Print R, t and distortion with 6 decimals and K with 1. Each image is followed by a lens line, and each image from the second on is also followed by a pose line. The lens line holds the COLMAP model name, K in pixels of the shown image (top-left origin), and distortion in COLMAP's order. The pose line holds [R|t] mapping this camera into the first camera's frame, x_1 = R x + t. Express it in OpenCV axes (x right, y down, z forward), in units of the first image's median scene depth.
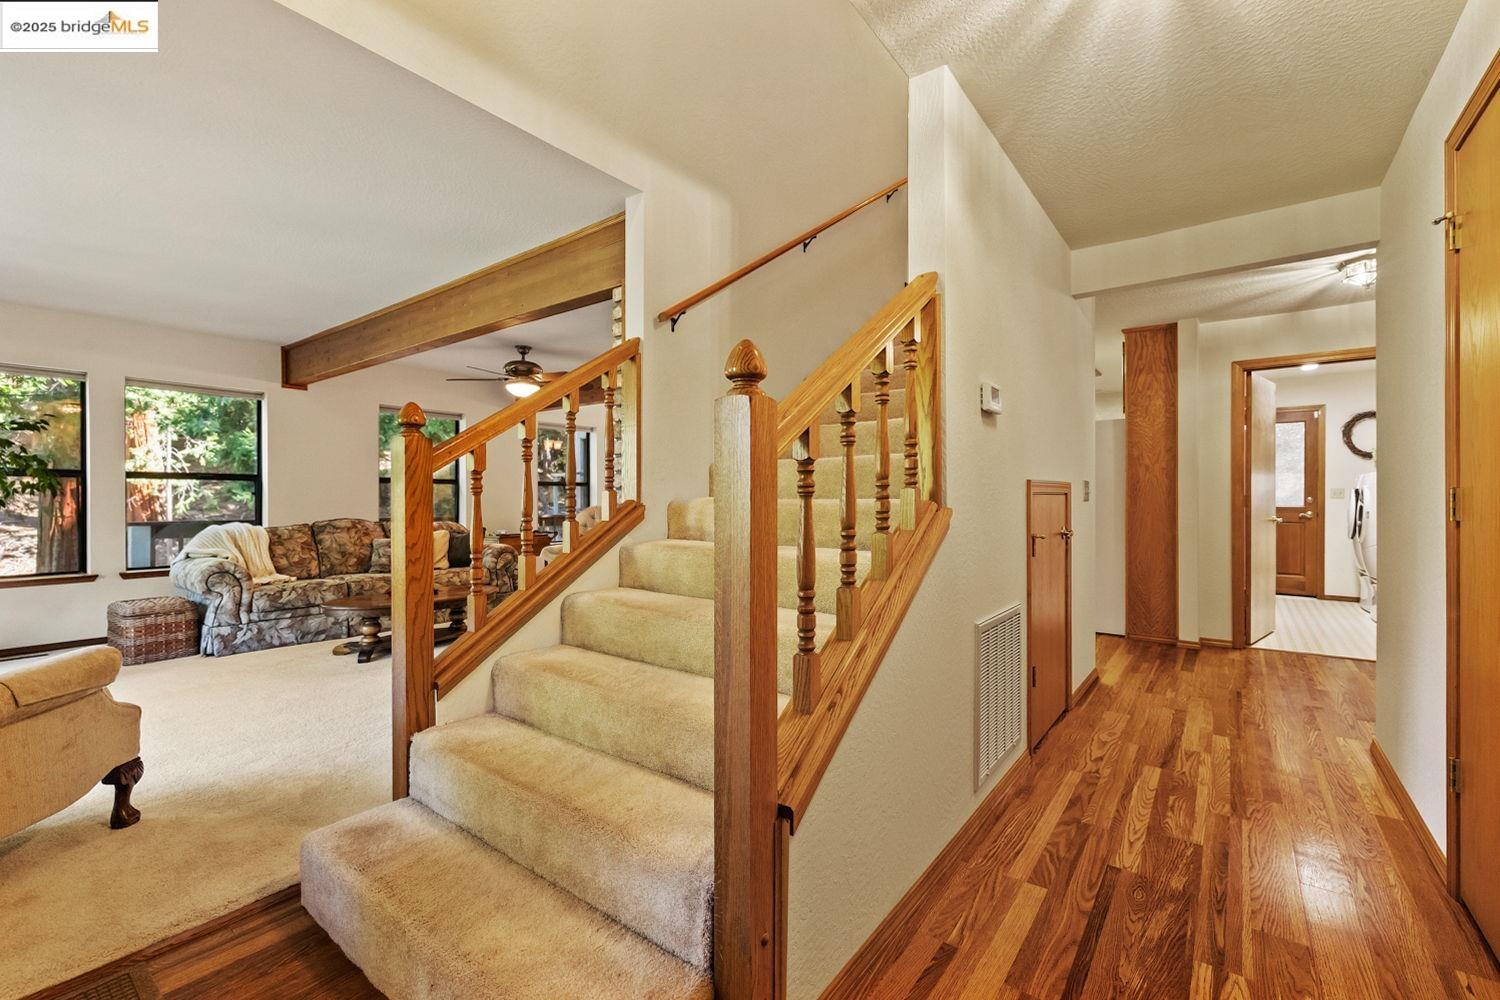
lens RADIAL K [[635.8, 0, 756.8], [0, 635.8, 498.8], [0, 0, 1]] dist [0.001149, -0.000046]
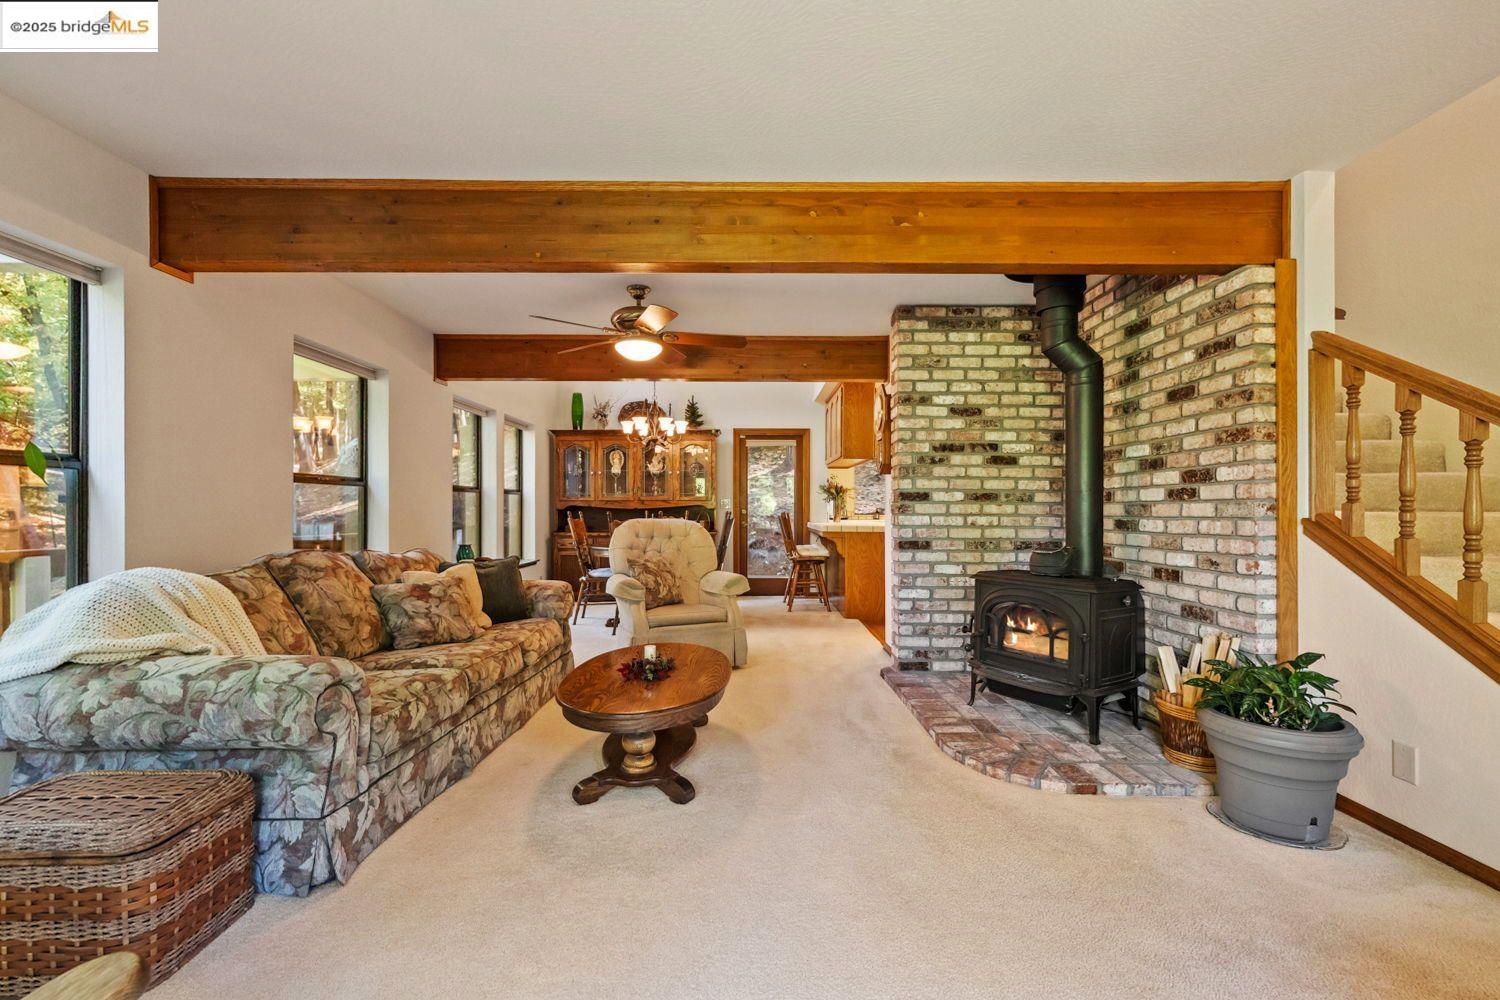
lens RADIAL K [[641.3, 0, 754.1], [0, 641.3, 510.8], [0, 0, 1]] dist [0.001687, 0.000279]
pose [[0.798170, -0.001454, 0.602431, -0.774353], [-0.000264, 0.999996, 0.002763, -0.002365], [-0.602433, -0.002364, 0.798166, 0.429919]]
